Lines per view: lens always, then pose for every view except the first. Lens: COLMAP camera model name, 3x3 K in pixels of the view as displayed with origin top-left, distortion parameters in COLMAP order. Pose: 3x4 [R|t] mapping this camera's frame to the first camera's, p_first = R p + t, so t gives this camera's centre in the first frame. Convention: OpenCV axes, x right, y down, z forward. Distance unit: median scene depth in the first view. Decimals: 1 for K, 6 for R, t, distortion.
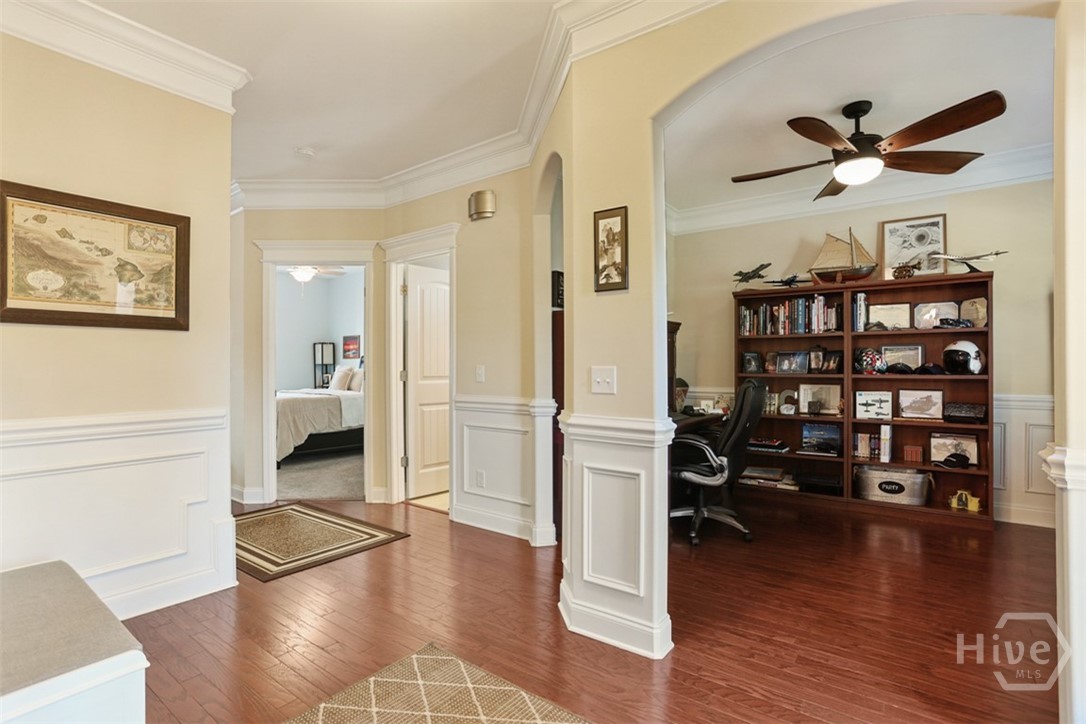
lens RADIAL K [[527.0, 0, 533.0], [0, 527.0, 365.2], [0, 0, 1]] dist [-0.033368, 0.007458]
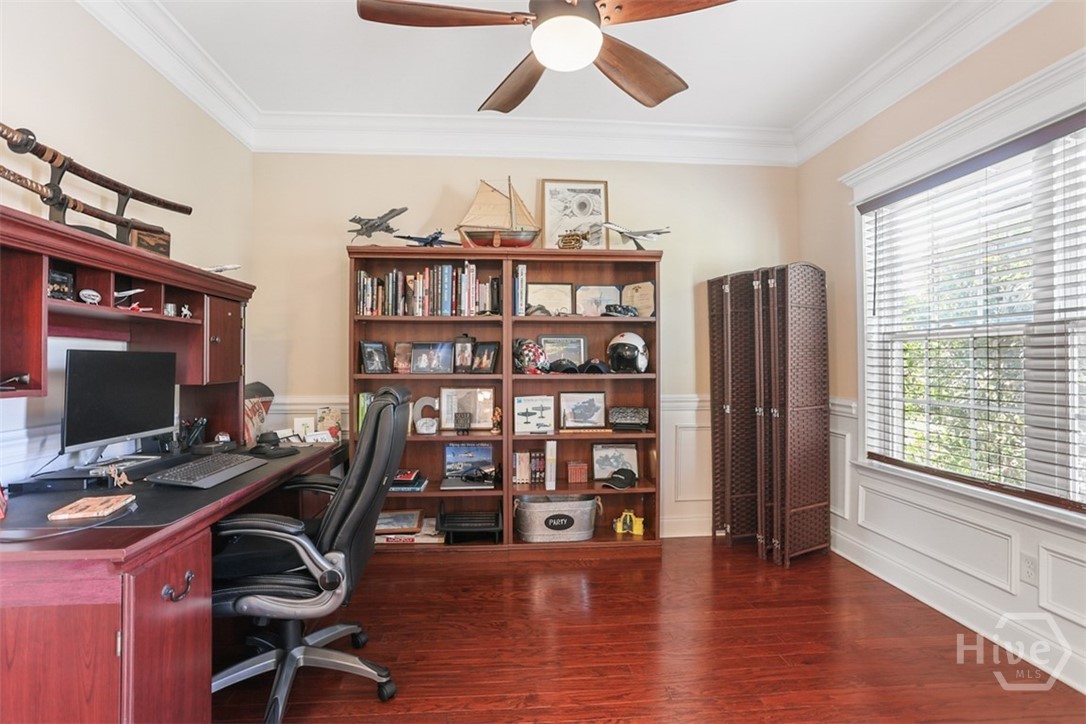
lens RADIAL K [[527.0, 0, 554.3], [0, 527.0, 359.6], [0, 0, 1]] dist [-0.033368, 0.007458]
pose [[0.726256, 0.004321, 0.687411, 0.161725], [-0.001594, 0.999988, -0.004601, 0.000468], [-0.687423, 0.002246, 0.726254, 0.465985]]
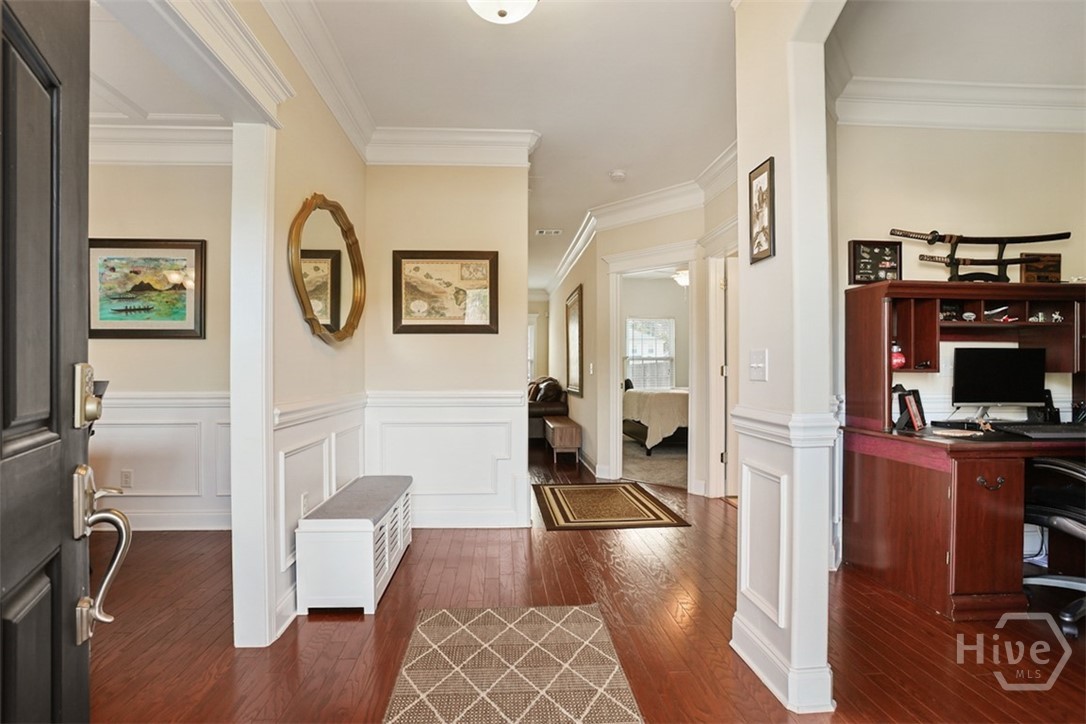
lens RADIAL K [[527.0, 0, 525.0], [0, 527.0, 369.0], [0, 0, 1]] dist [-0.033368, 0.007458]
pose [[0.663584, -0.000783, -0.748101, 0.306492], [0.002257, 0.999997, 0.000955, 0.018939], [0.748098, -0.002322, 0.663584, 0.086938]]
